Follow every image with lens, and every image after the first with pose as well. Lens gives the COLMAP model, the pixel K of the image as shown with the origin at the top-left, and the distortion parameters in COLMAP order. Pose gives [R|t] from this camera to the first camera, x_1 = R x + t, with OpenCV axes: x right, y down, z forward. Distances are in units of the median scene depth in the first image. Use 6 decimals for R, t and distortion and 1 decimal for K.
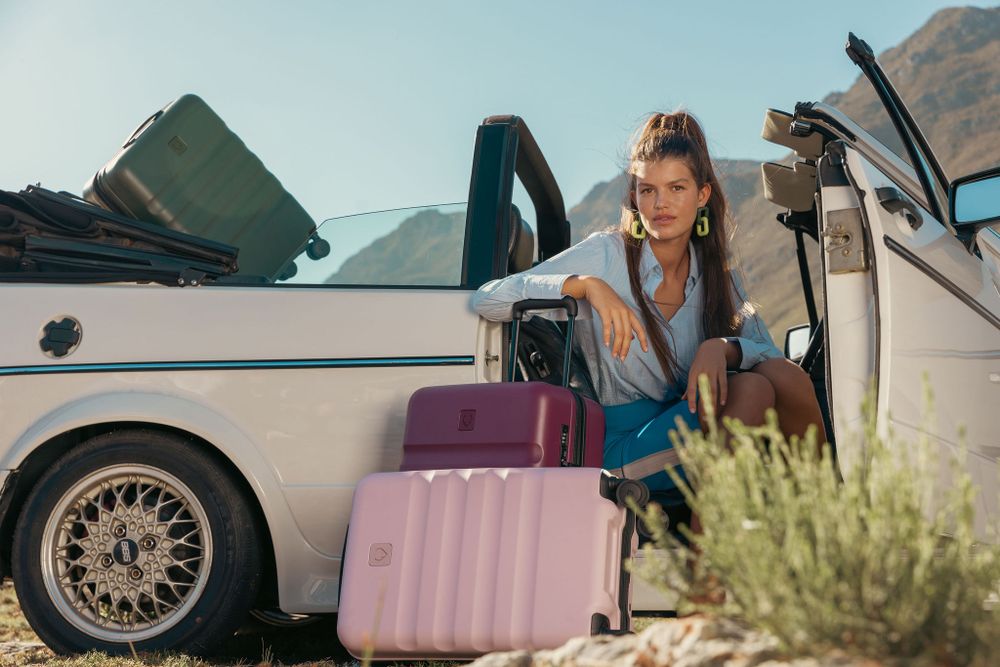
lens RADIAL K [[1843.6, 0, 500.0], [0, 1843.6, 333.5], [0, 0, 1]] dist [-0.090579, 0.003007]
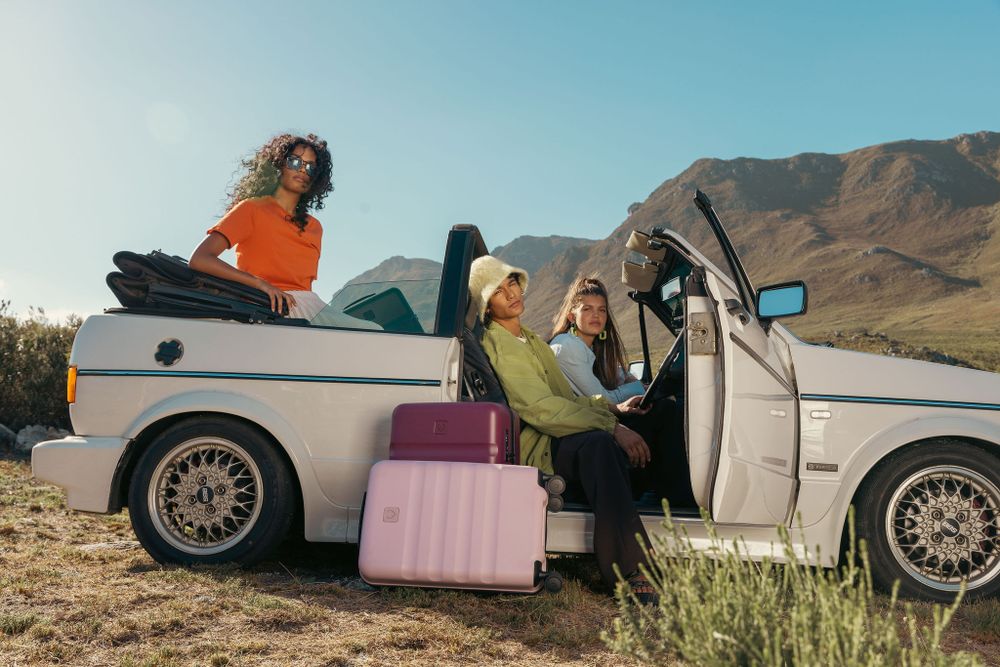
lens RADIAL K [[1047.7, 0, 500.0], [0, 1047.7, 333.5], [0, 0, 1]] dist [0.010542, 0.022542]
pose [[0.996679, 0.052120, 0.062561, -0.020517], [-0.052376, 0.998624, 0.002462, -0.030712], [-0.062347, -0.005731, 0.998038, 0.111522]]
